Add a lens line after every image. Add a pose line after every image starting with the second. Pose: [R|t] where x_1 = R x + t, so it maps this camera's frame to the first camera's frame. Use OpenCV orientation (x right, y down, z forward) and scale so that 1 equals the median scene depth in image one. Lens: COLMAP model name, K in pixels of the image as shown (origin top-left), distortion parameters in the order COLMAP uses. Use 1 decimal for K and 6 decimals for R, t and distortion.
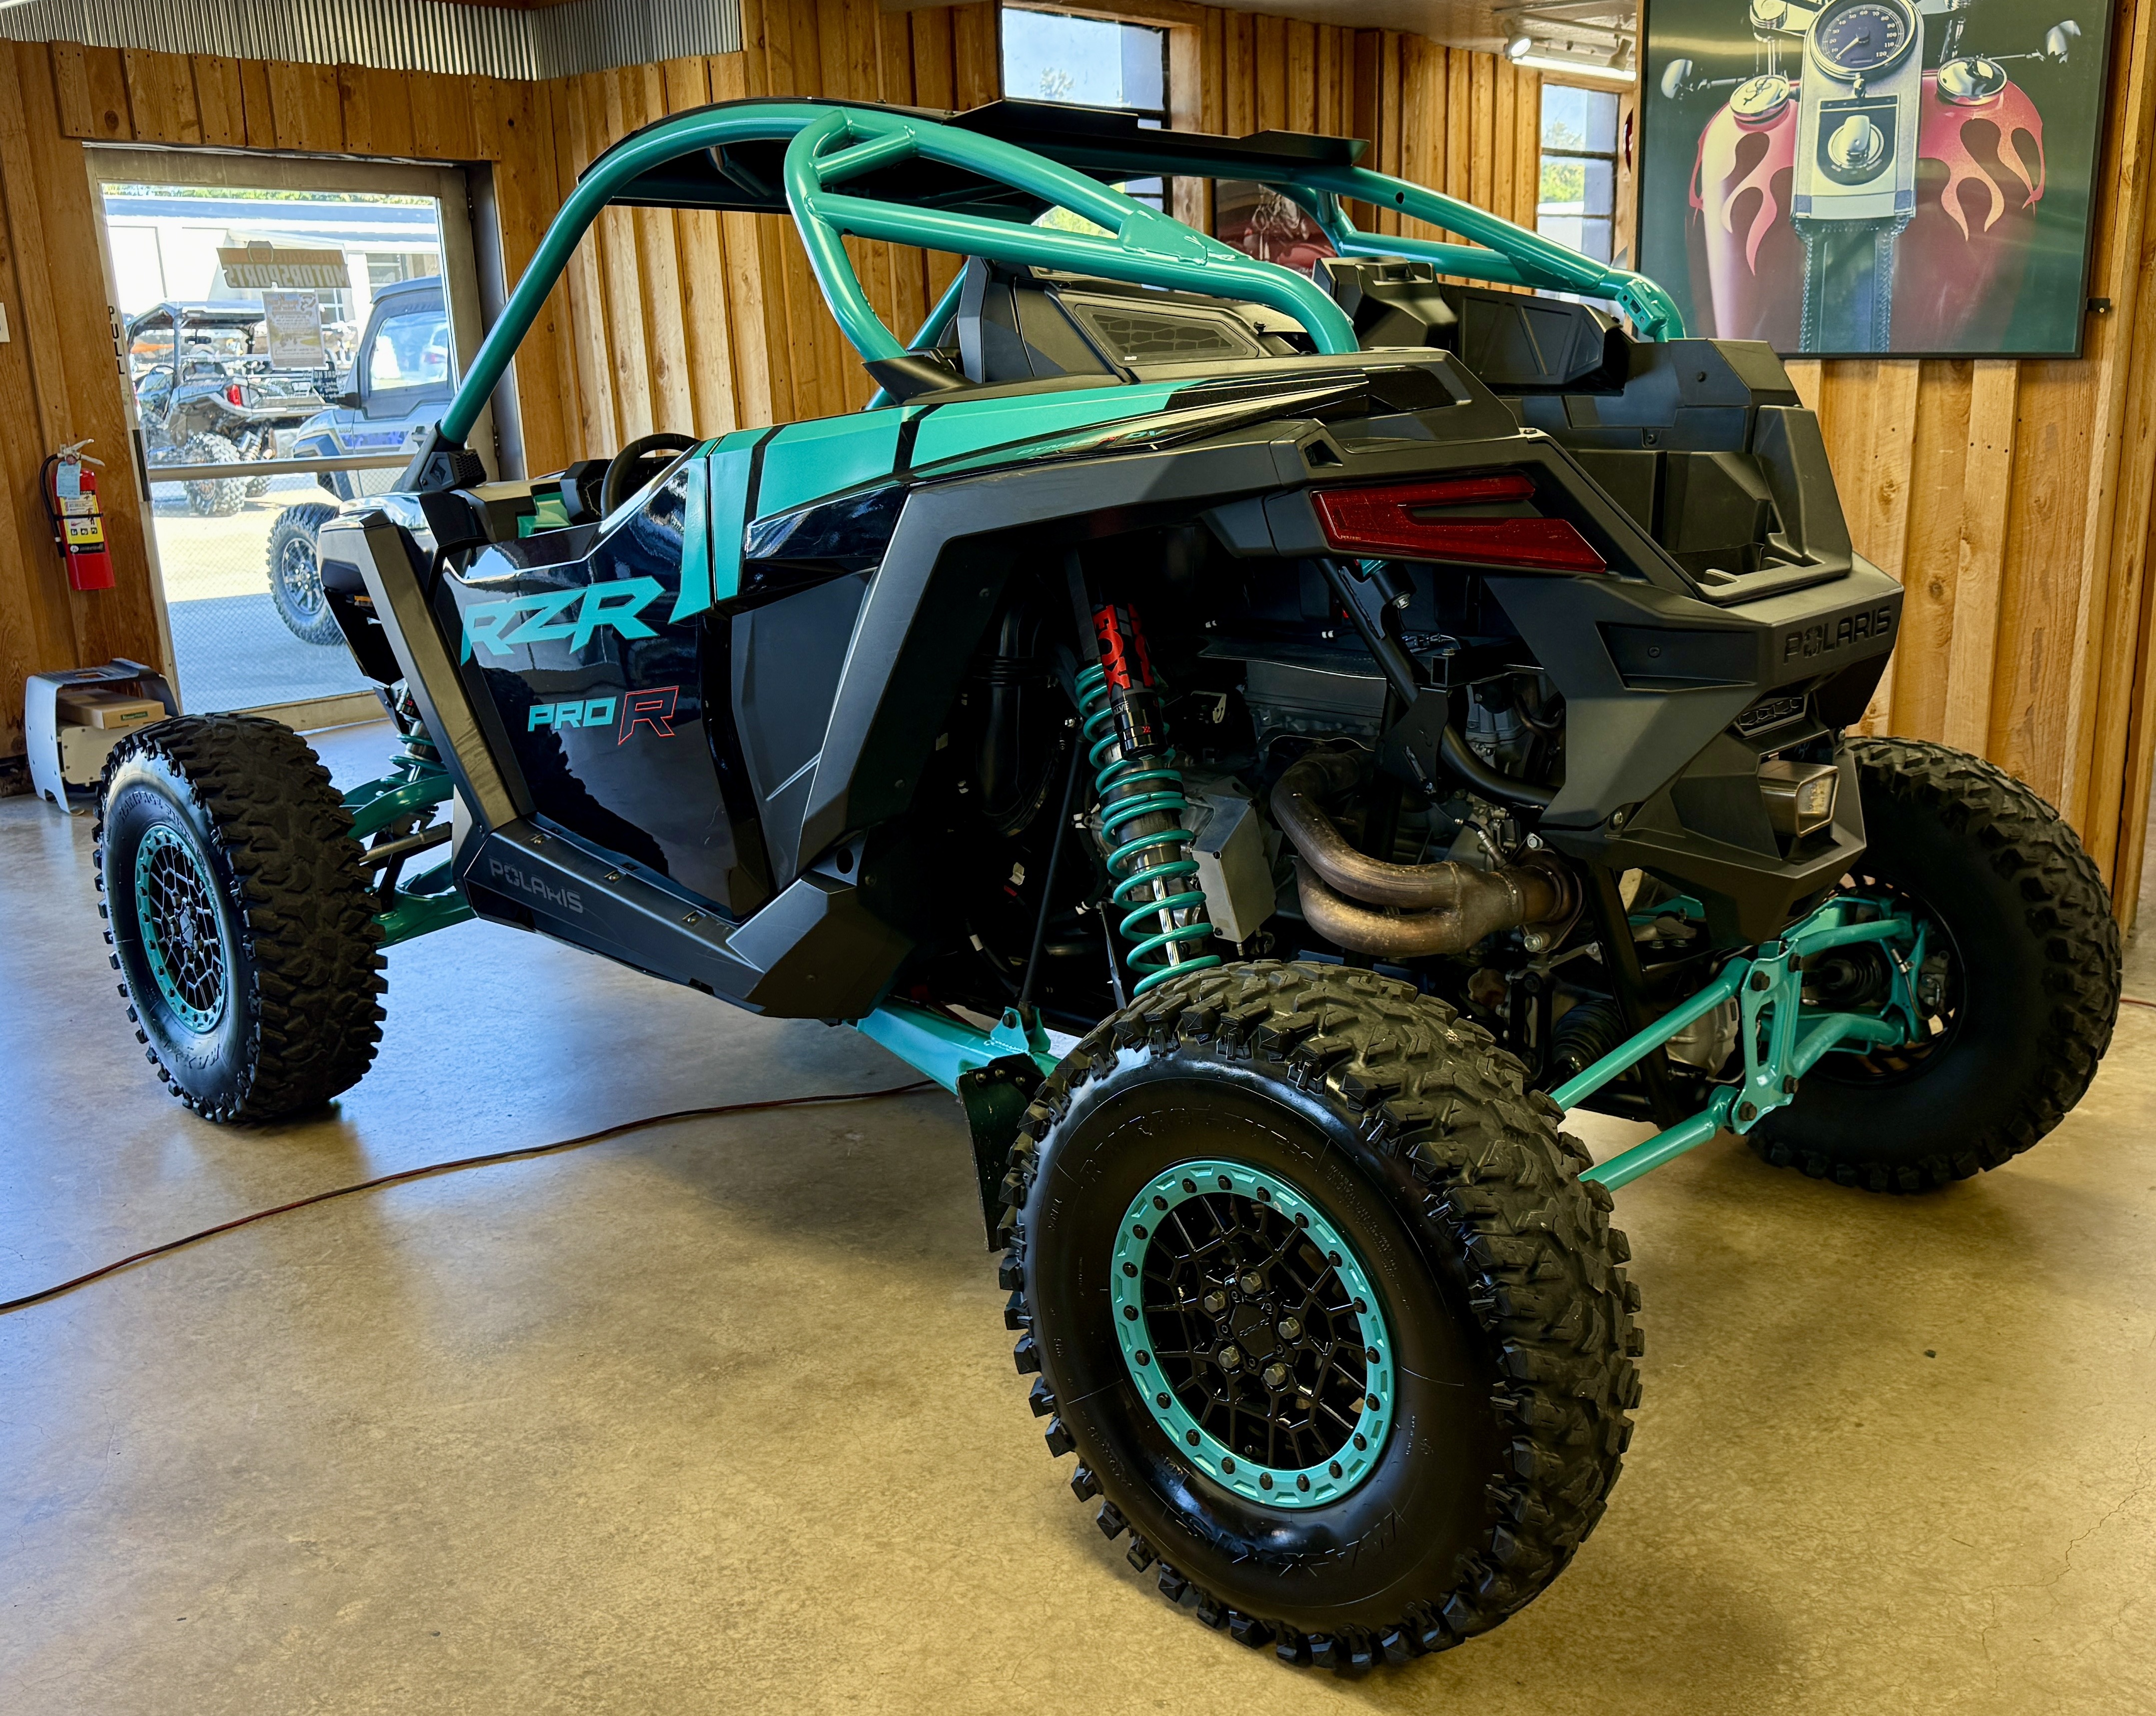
lens RADIAL K [[1980.6, 0, 1079.0], [0, 1980.6, 862.2], [0, 0, 1]] dist [-0.009428, 0.000000]
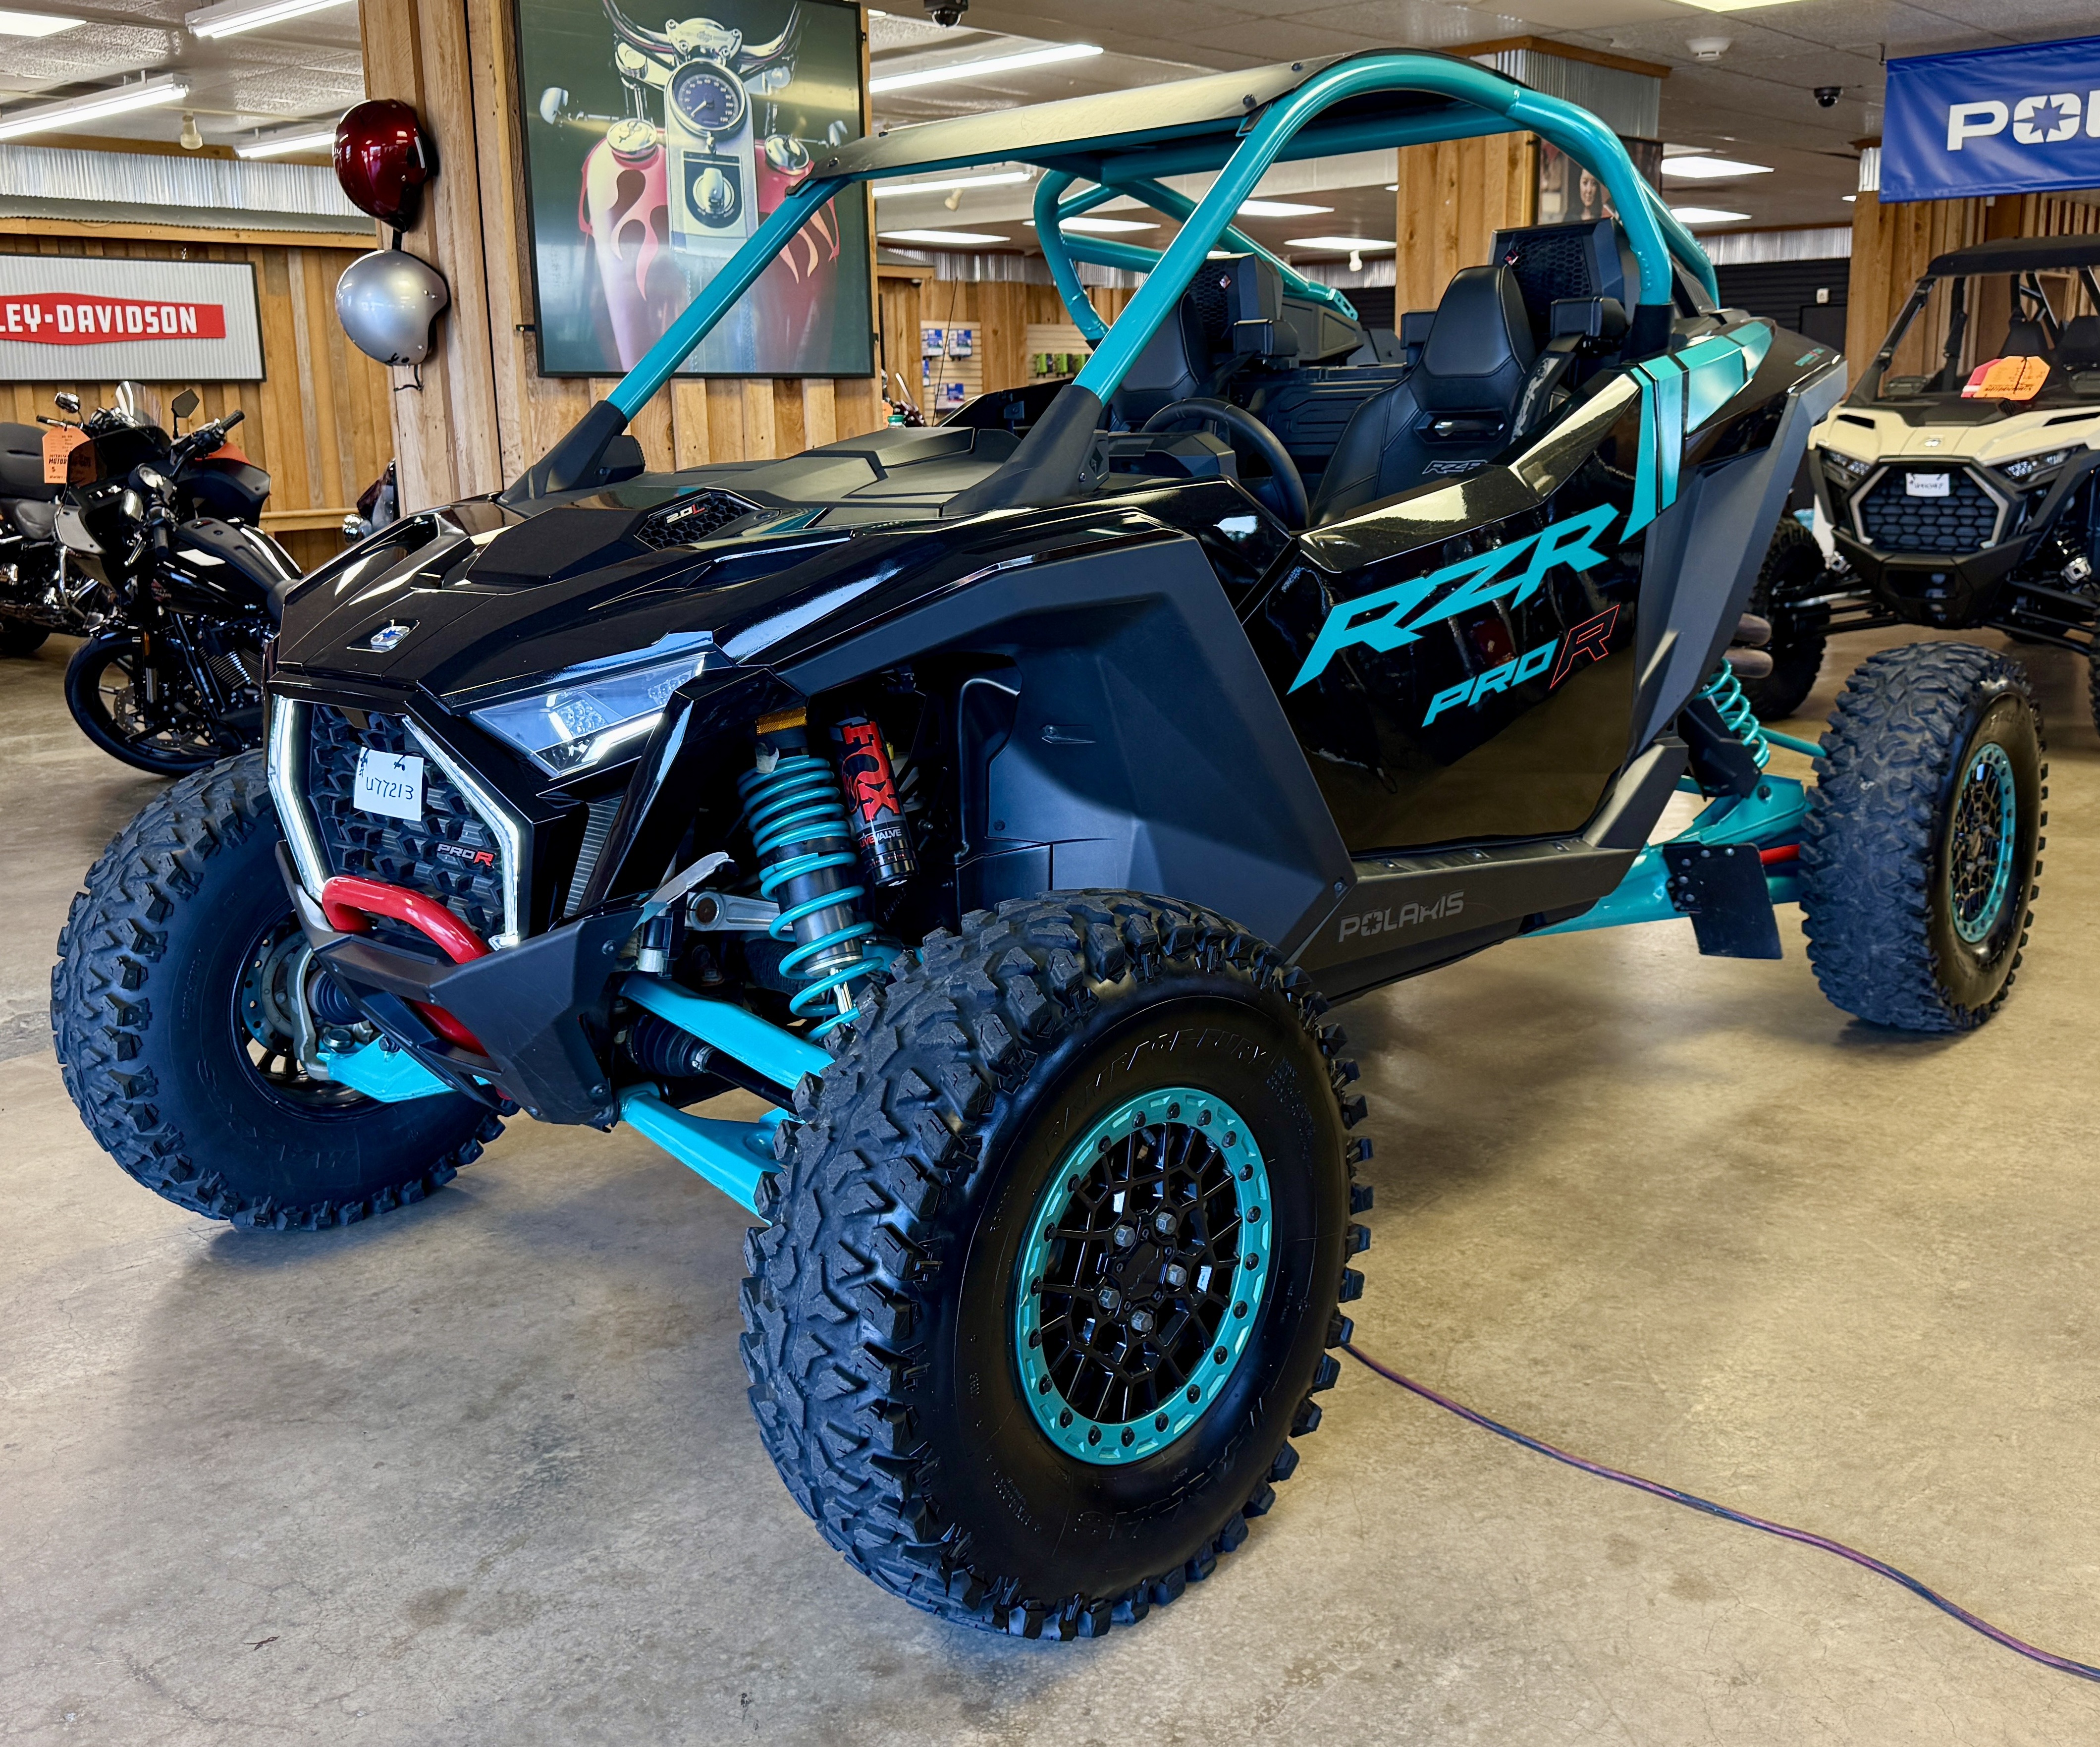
lens RADIAL K [[2115.1, 0, 1048.6], [0, 2115.1, 871.7], [0, 0, 1]] dist [-0.009853, 0.000000]
pose [[-0.003902, -0.198275, 0.980139, -0.938322], [0.278466, 0.941161, 0.191499, -0.179696], [-0.960438, 0.273683, 0.051540, 0.895576]]
